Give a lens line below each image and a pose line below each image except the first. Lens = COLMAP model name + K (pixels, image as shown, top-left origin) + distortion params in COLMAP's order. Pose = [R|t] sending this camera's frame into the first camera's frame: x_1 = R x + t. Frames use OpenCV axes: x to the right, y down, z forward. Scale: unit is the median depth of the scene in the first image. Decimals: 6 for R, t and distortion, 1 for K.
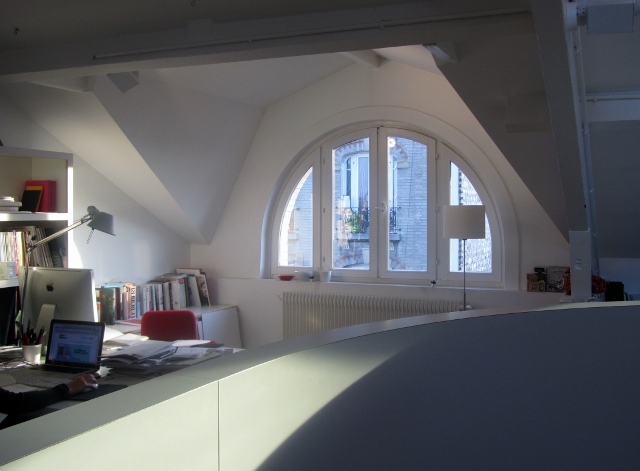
lens RADIAL K [[768.0, 0, 320.0], [0, 768.0, 235.5], [0, 0, 1]] dist [-0.026164, -0.011900]
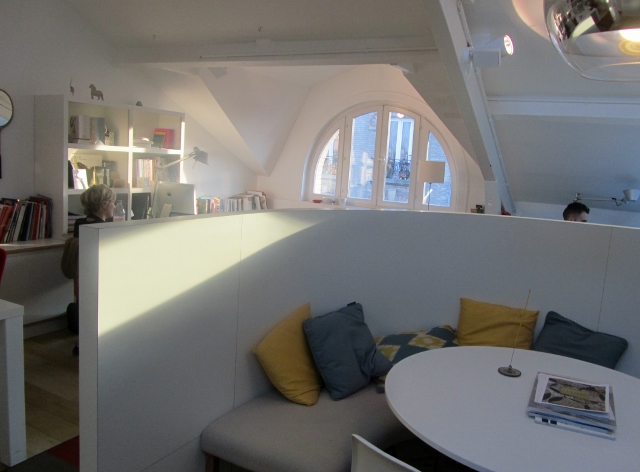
lens RADIAL K [[560.2, 0, 320.0], [0, 560.2, 236.0], [0, 0, 1]] dist [-0.002692, -0.001712]
pose [[0.995756, 0.070512, -0.059139, 0.045561], [-0.063888, 0.992176, 0.107264, 0.004792], [0.066240, -0.103031, 0.992470, -0.168268]]
